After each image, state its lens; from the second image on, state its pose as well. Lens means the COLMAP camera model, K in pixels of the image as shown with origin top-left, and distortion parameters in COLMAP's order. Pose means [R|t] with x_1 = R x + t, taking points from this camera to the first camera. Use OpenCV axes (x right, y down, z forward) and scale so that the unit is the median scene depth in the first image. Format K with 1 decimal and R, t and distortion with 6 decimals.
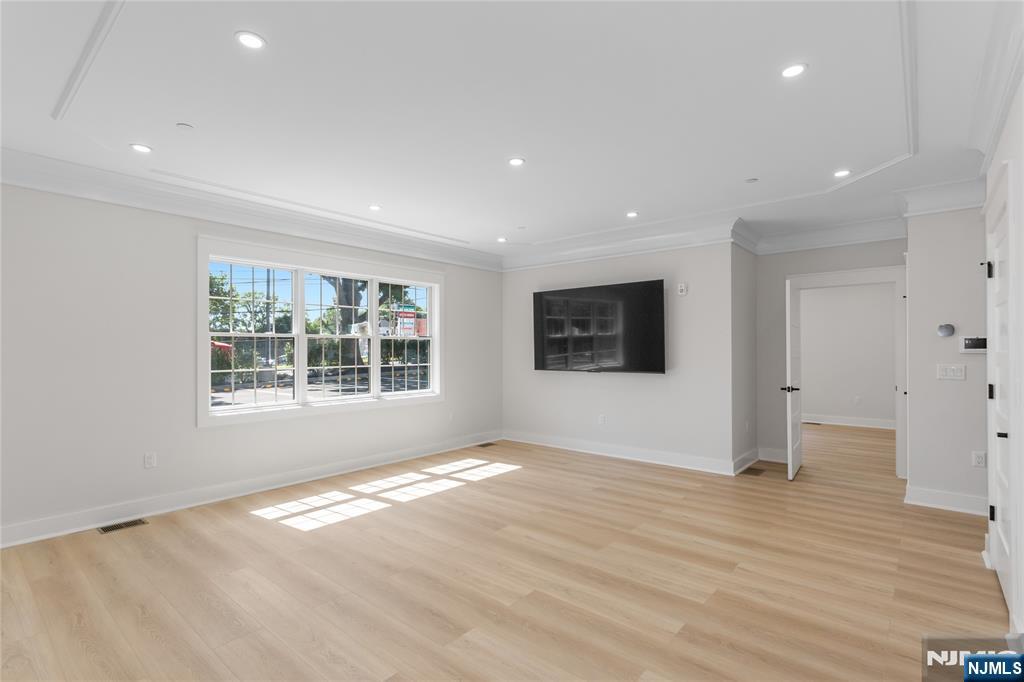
lens RADIAL K [[485.9, 0, 512.5], [0, 485.9, 348.7], [0, 0, 1]] dist [-0.000888, -0.000552]
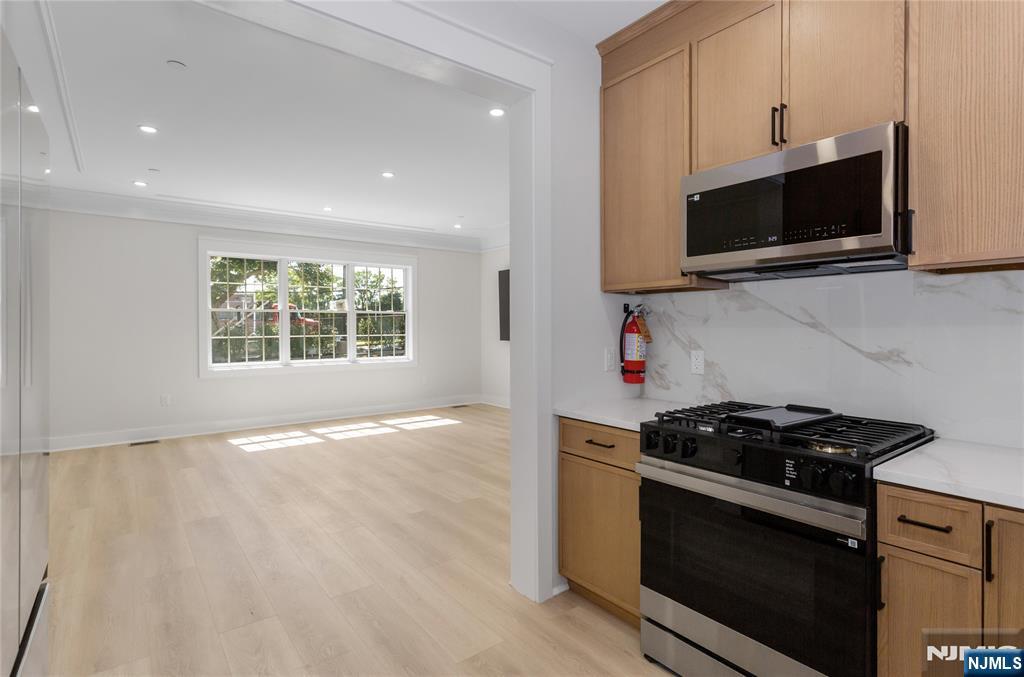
lens RADIAL K [[508.5, 0, 512.4], [0, 508.5, 333.4], [0, 0, 1]] dist [0.002257, 0.000313]
pose [[0.978045, 0.000398, -0.208391, 0.380759], [0.002994, 0.999868, 0.015961, 0.011307], [0.208370, -0.016235, 0.977915, -0.161656]]
